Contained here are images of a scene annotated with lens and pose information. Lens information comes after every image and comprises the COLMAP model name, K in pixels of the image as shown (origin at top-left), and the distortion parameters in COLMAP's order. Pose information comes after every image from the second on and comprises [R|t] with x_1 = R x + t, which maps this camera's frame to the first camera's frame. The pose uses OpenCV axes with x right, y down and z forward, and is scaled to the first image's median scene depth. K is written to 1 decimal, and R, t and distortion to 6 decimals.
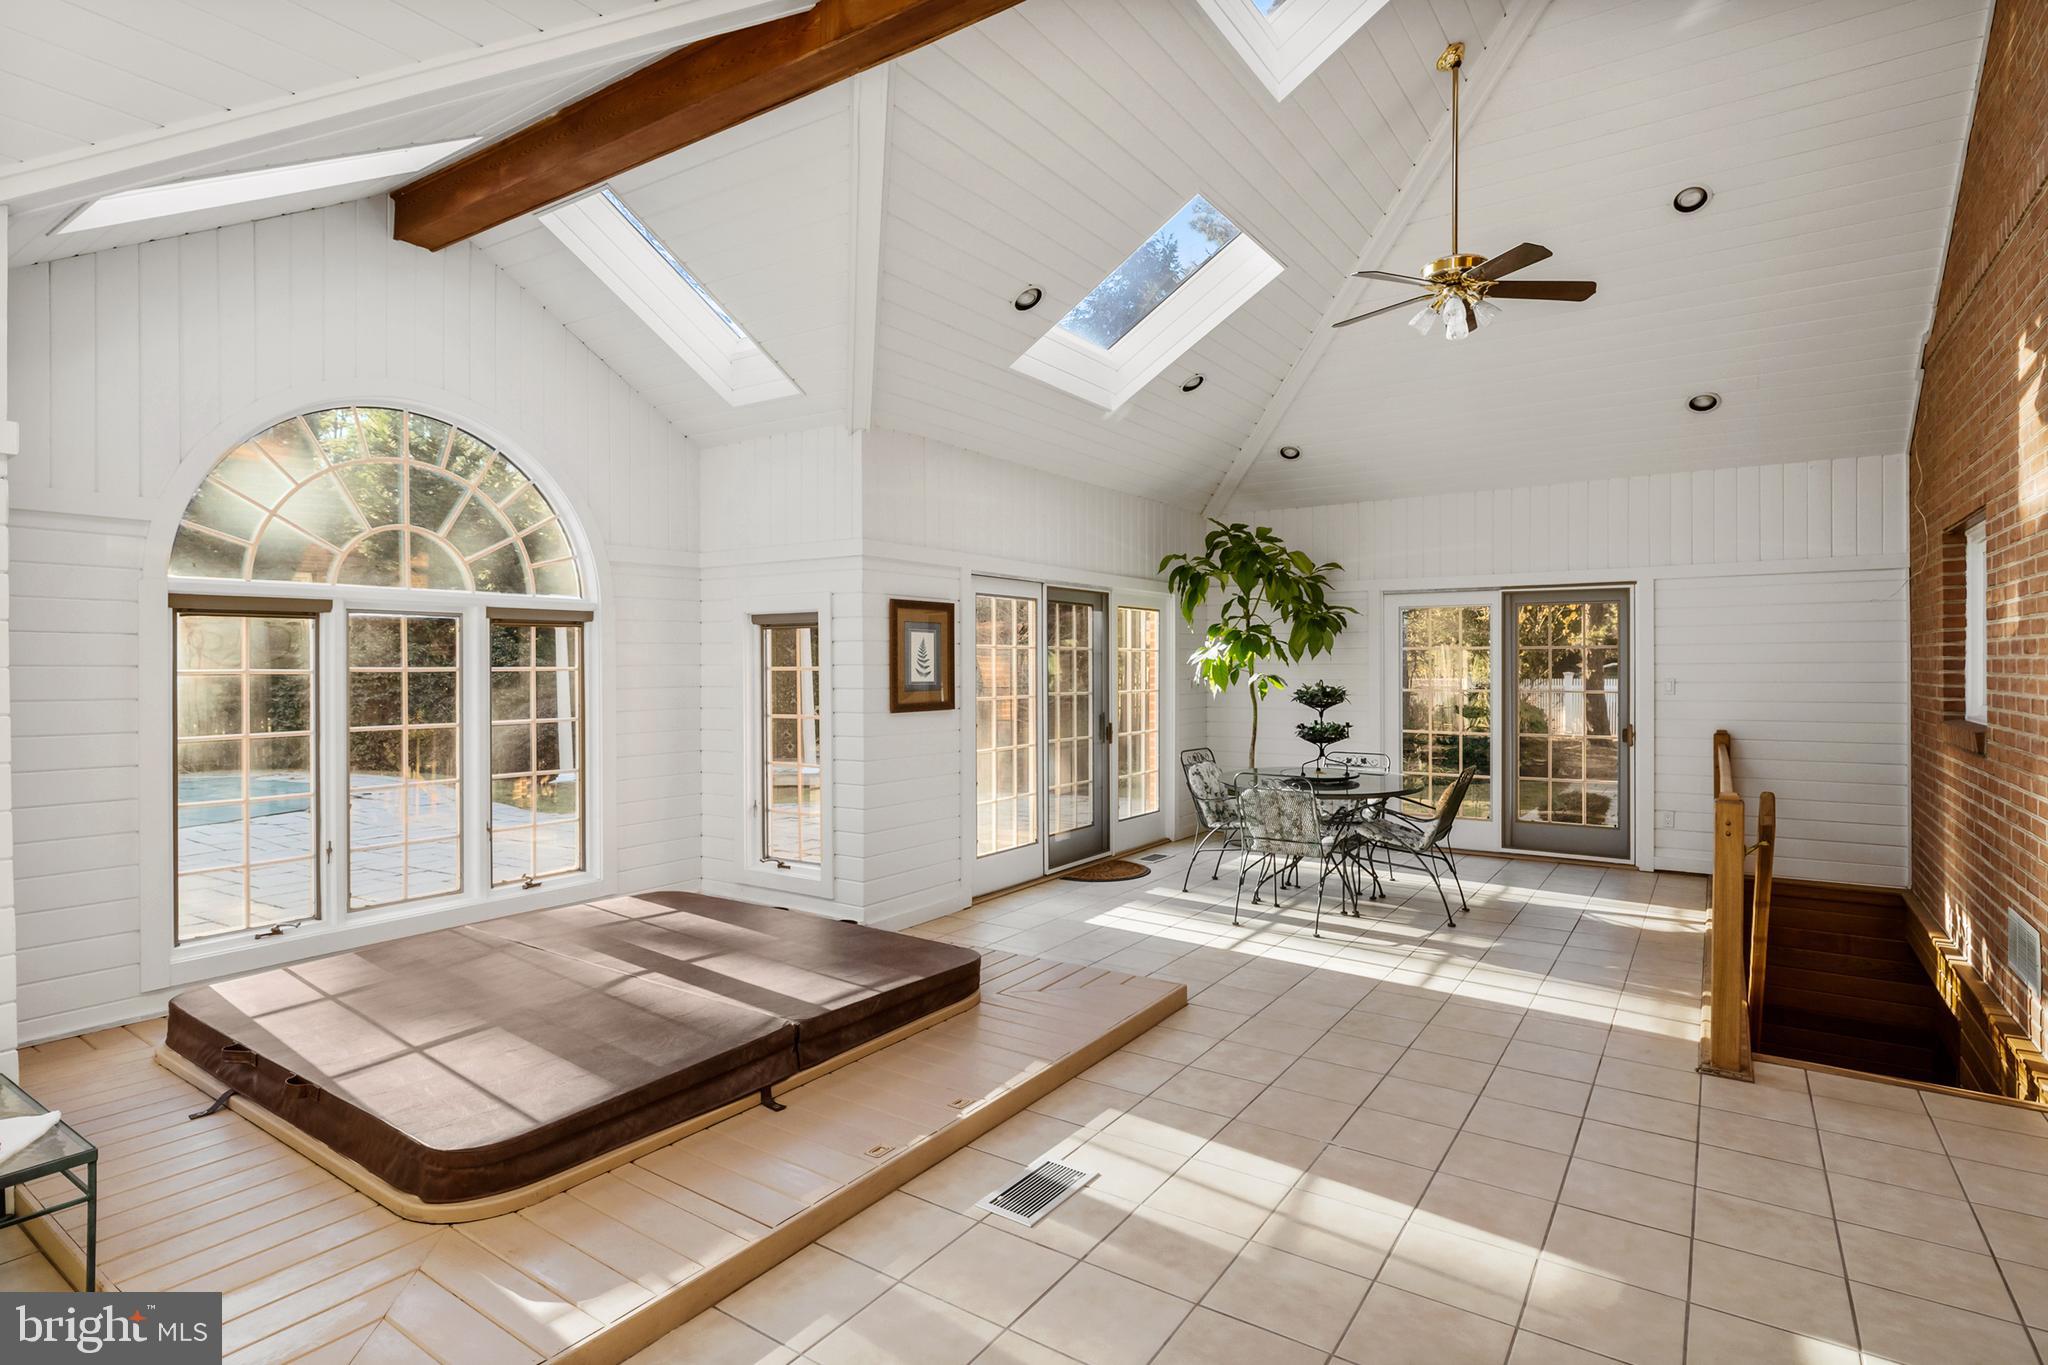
lens RADIAL K [[1040.8, 0, 1071.1], [0, 1040.8, 671.0], [0, 0, 1]] dist [-0.016346, -0.000081]
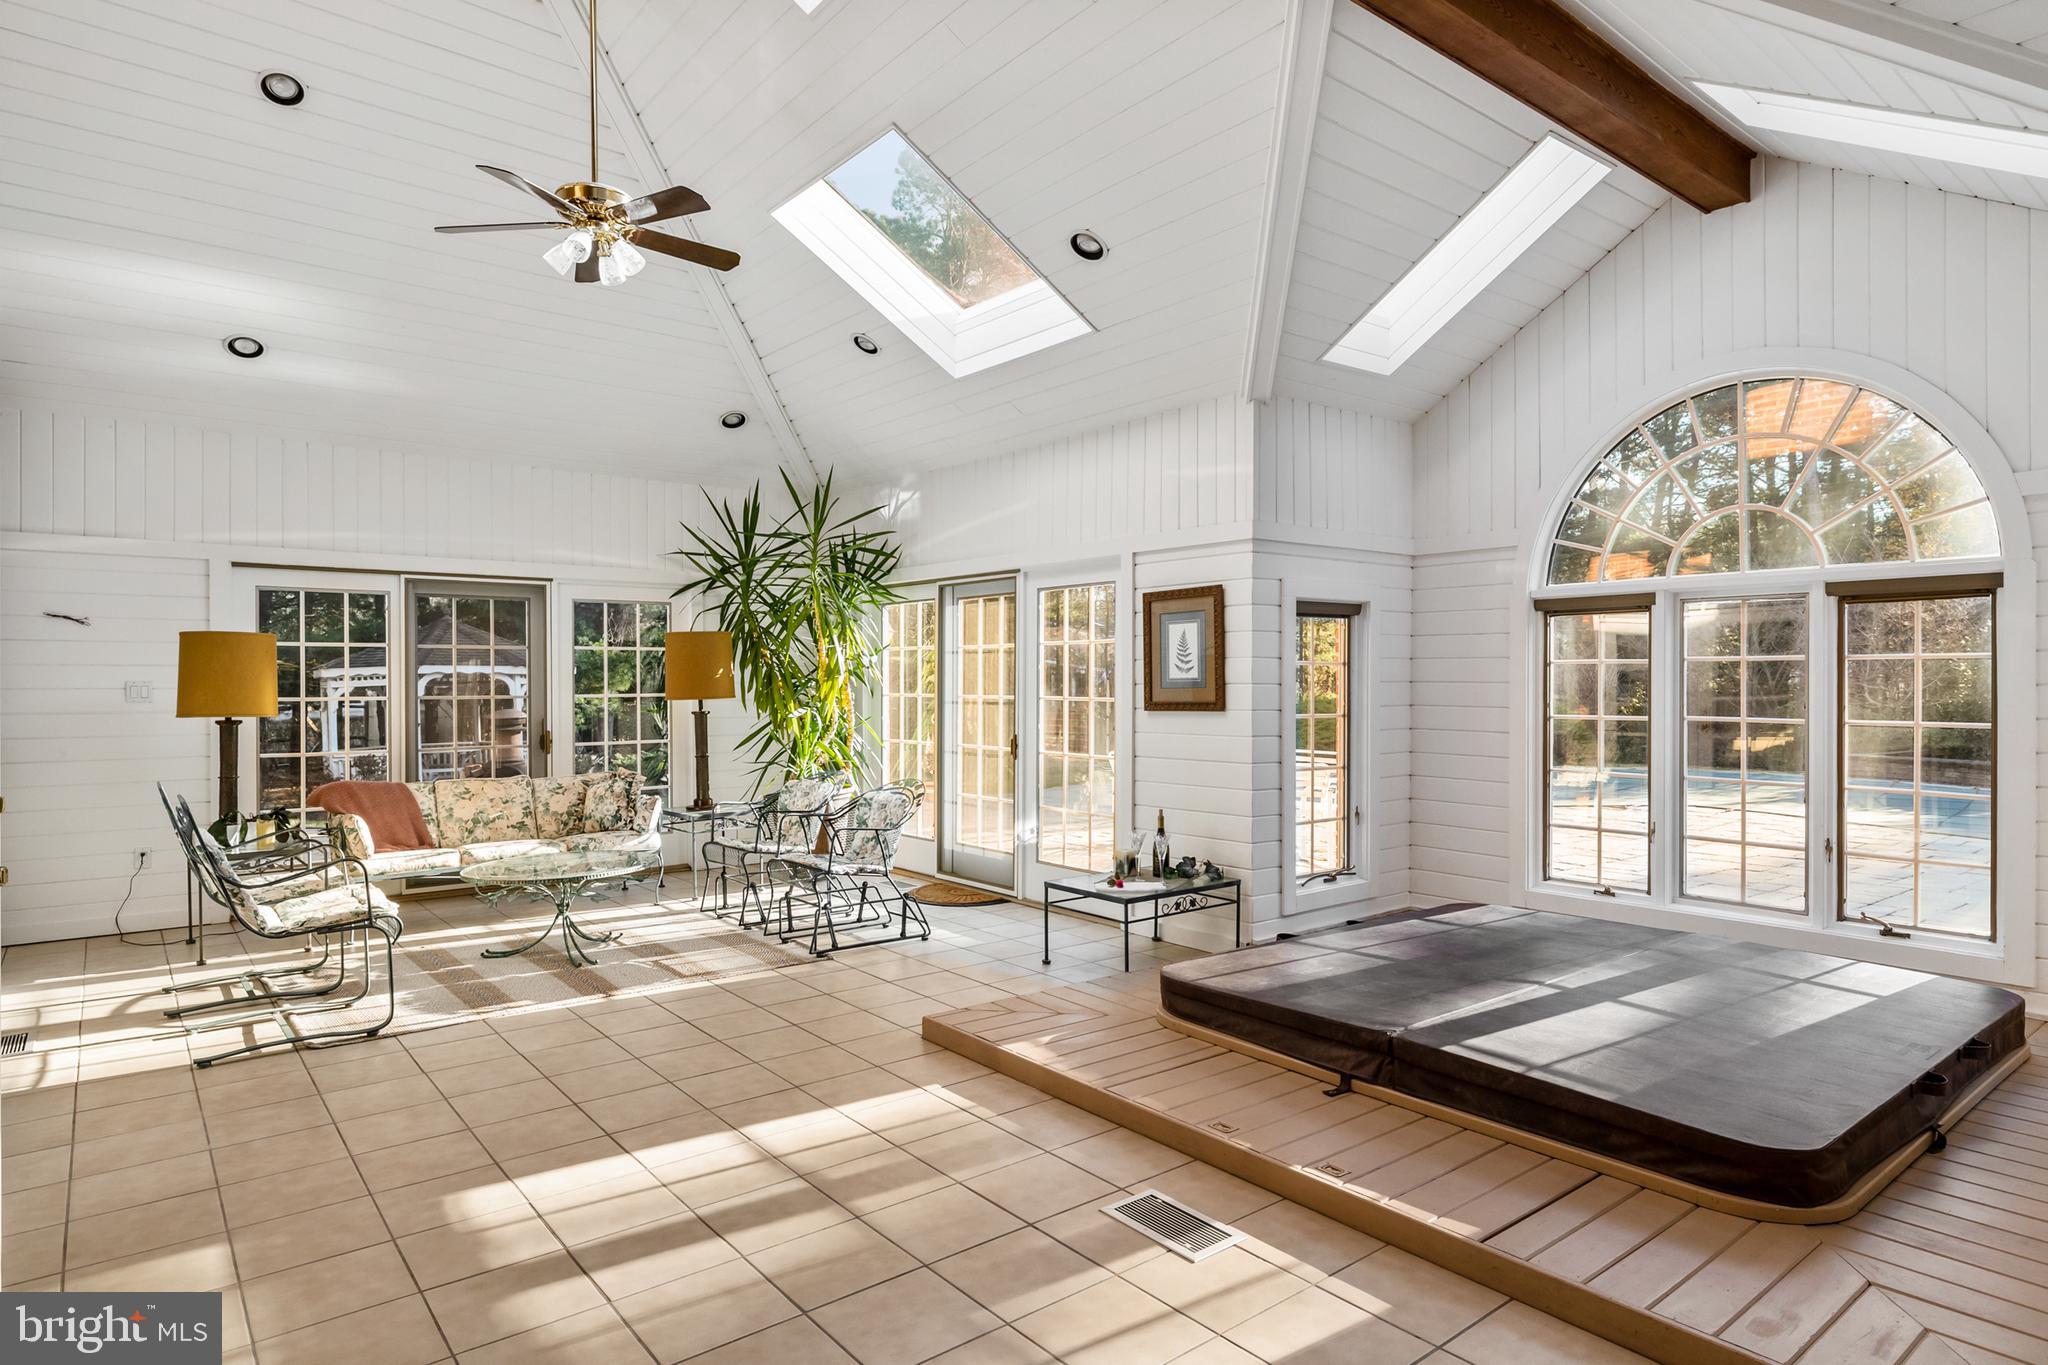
lens RADIAL K [[1156.0, 0, 1030.3], [0, 1156.0, 683.6], [0, 0, 1]] dist [-0.002841, -0.000870]
pose [[-0.333753, 0.015853, -0.942527, 0.884761], [0.009543, 0.999864, 0.013438, 0.003318], [0.942612, -0.004510, -0.333859, 1.113995]]
